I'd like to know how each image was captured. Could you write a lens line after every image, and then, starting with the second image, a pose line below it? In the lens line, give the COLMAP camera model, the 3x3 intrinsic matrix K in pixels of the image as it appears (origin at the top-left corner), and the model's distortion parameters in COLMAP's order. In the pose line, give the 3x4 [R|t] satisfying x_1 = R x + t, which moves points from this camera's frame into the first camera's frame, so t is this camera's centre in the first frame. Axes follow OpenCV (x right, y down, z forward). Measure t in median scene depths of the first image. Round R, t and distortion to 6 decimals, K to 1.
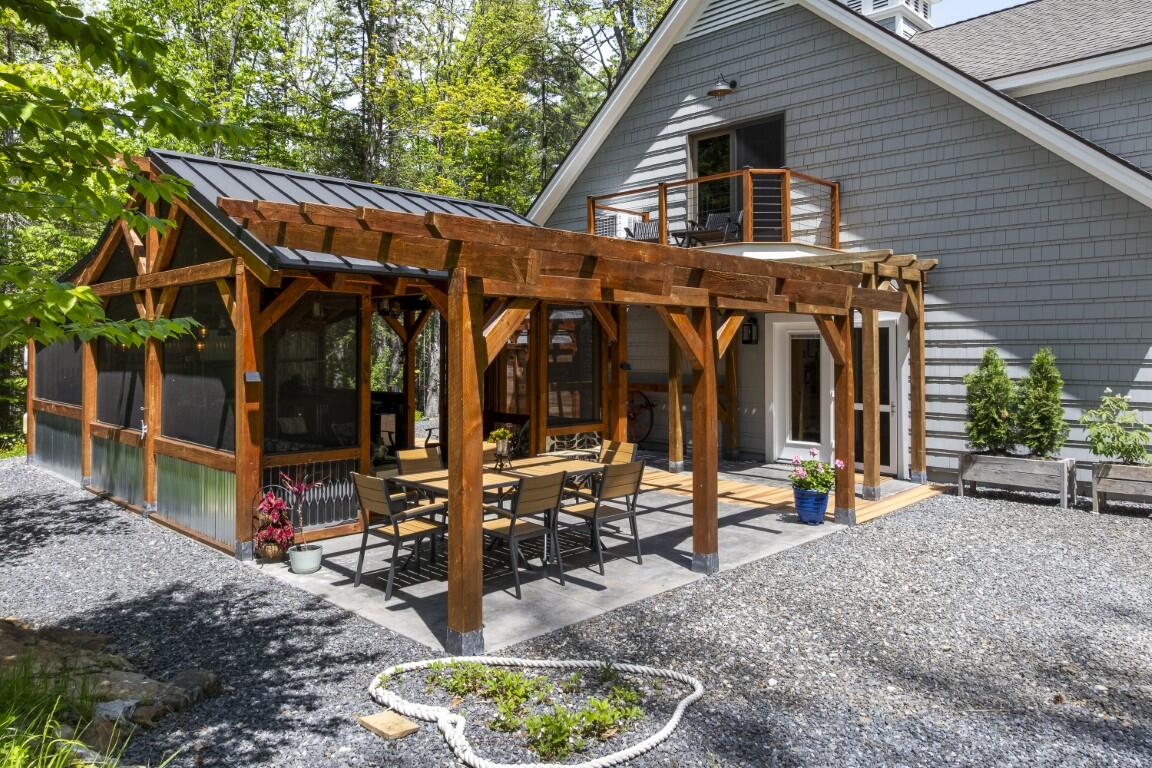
lens RADIAL K [[807.6, 0, 569.8], [0, 807.6, 388.2], [0, 0, 1]] dist [-0.008257, 0.009203]
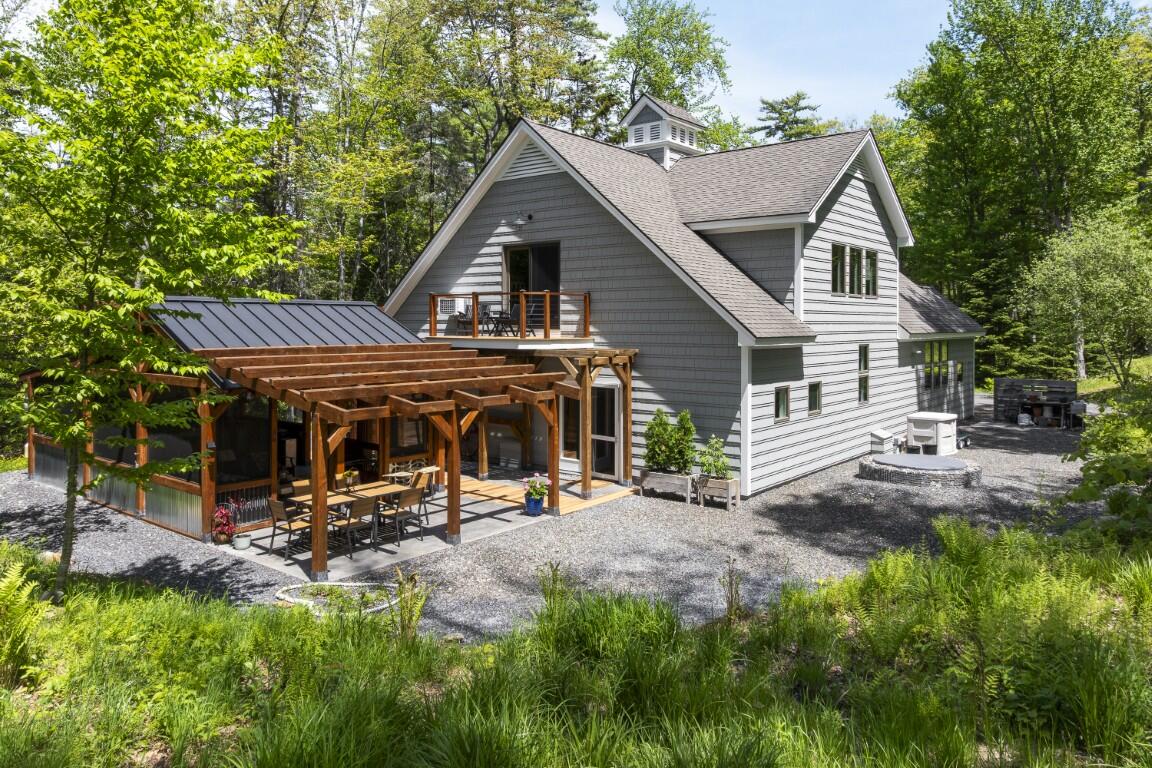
lens RADIAL K [[807.6, 0, 582.2], [0, 807.6, 375.2], [0, 0, 1]] dist [-0.008257, 0.009203]
pose [[0.993459, 0.000588, 0.114190, 0.236949], [-0.002292, 0.999888, 0.014789, -0.198784], [-0.114169, -0.014954, 0.993349, -0.915155]]
